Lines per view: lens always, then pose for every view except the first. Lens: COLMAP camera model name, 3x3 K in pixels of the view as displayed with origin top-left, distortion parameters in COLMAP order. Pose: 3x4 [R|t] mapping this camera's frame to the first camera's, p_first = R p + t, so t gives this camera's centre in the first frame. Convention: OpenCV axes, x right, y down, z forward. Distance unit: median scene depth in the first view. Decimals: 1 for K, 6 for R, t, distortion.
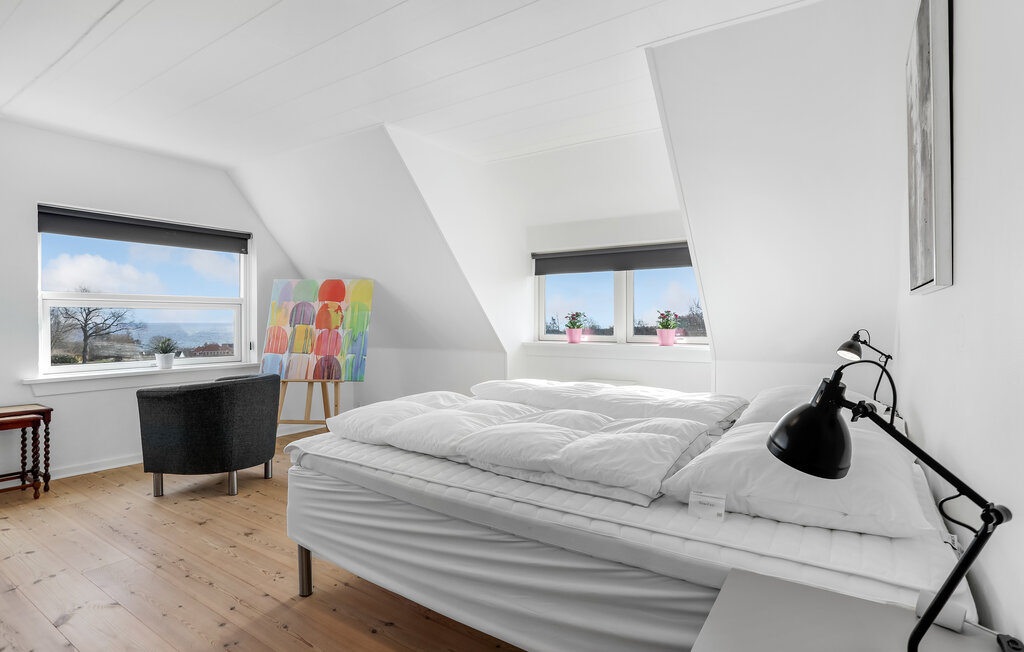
lens RADIAL K [[536.3, 0, 509.8], [0, 536.3, 329.0], [0, 0, 1]] dist [0.000626, 0.001162]
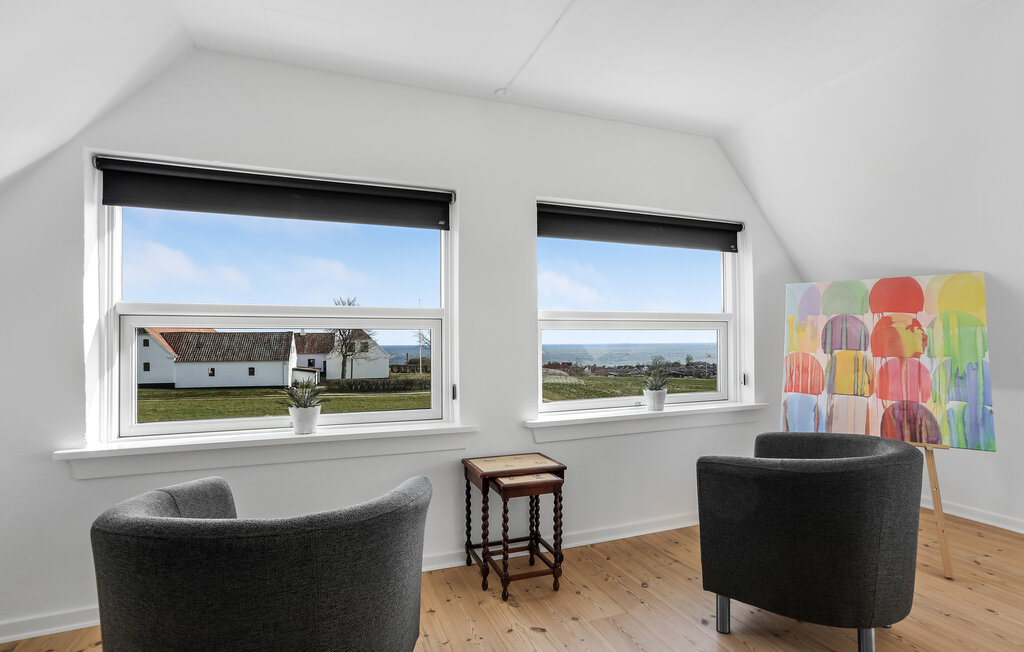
lens RADIAL K [[512.3, 0, 510.8], [0, 512.3, 337.6], [0, 0, 1]] dist [-0.025044, 0.000162]
pose [[0.837589, -0.012670, -0.546154, -0.395387], [0.001847, 0.999791, -0.020361, -0.011492], [0.546298, 0.016046, 0.837437, 0.271986]]
